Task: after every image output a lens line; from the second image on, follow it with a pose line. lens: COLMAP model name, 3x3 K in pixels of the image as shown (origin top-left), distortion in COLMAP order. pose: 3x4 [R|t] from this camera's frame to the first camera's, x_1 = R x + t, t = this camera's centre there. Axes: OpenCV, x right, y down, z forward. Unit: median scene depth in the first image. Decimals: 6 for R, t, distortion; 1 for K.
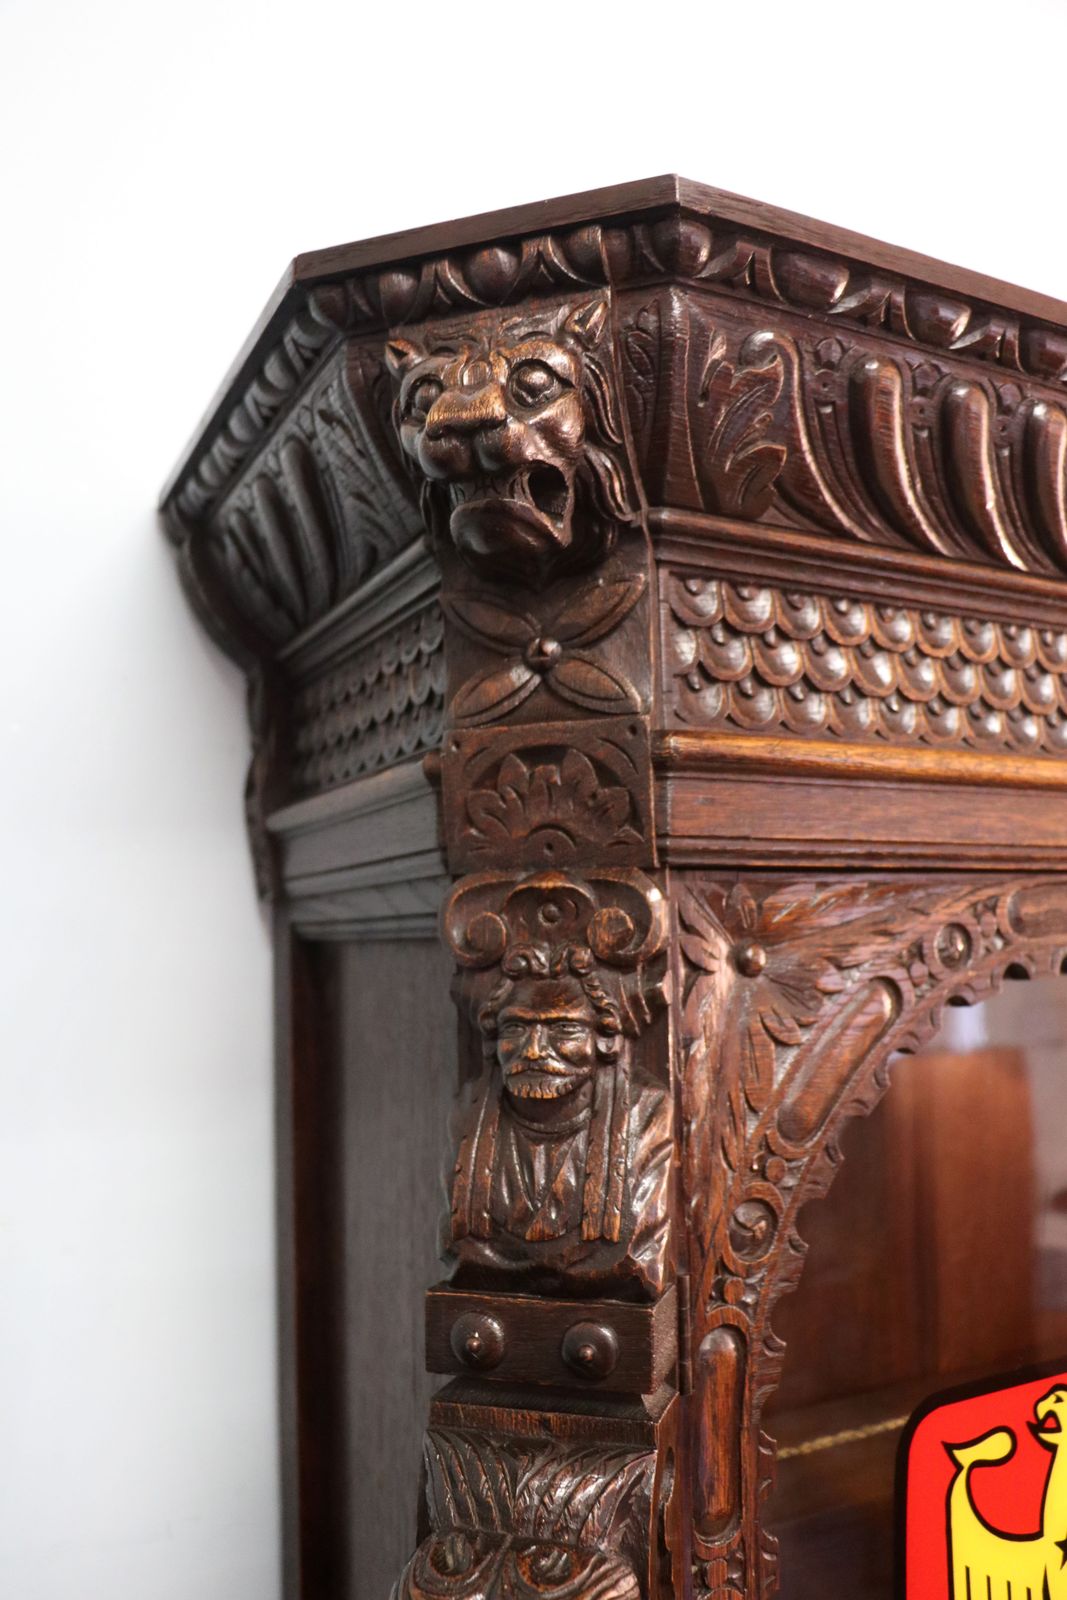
lens RADIAL K [[1471.8, 0, 533.5], [0, 1471.8, 800.0], [0, 0, 1]] dist [-0.185457, 0.340253]
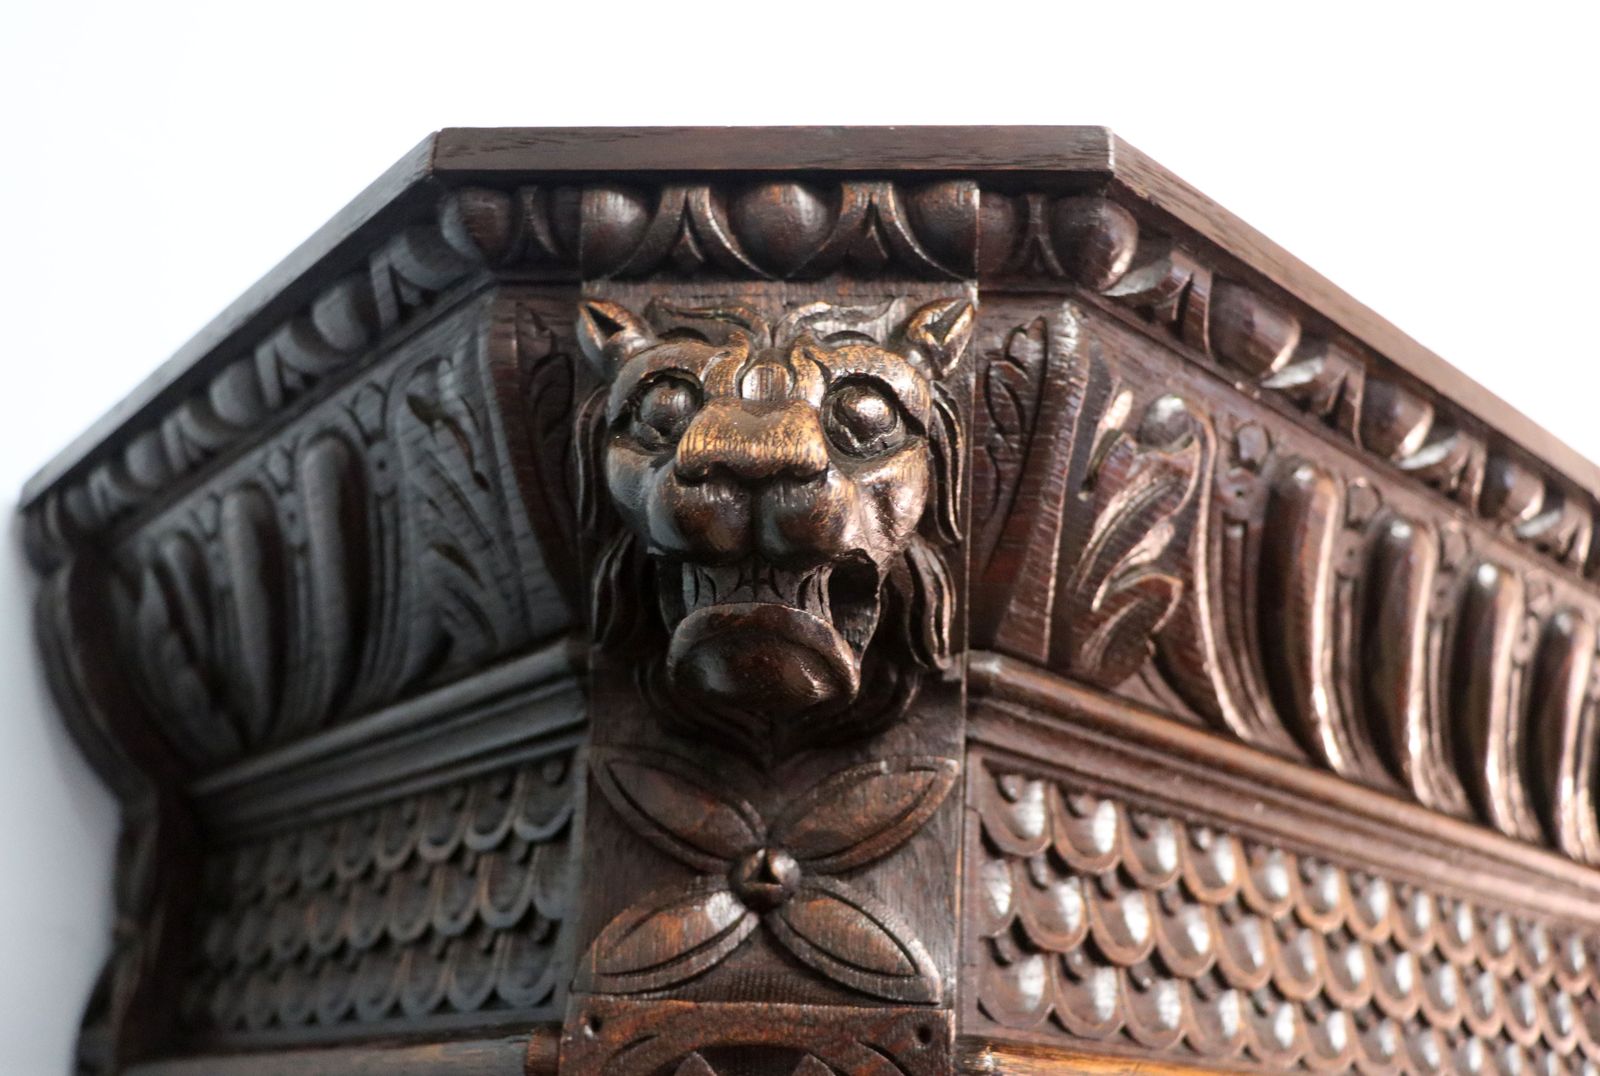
lens RADIAL K [[1796.3, 0, 800.0], [0, 1796.3, 538.0], [0, 0, 1]] dist [-0.072242, 0.013746]
pose [[0.956327, 0.153837, 0.248540, -0.175793], [-0.093636, 0.966723, -0.238075, -0.062765], [-0.276894, 0.204405, 0.938908, 0.318170]]
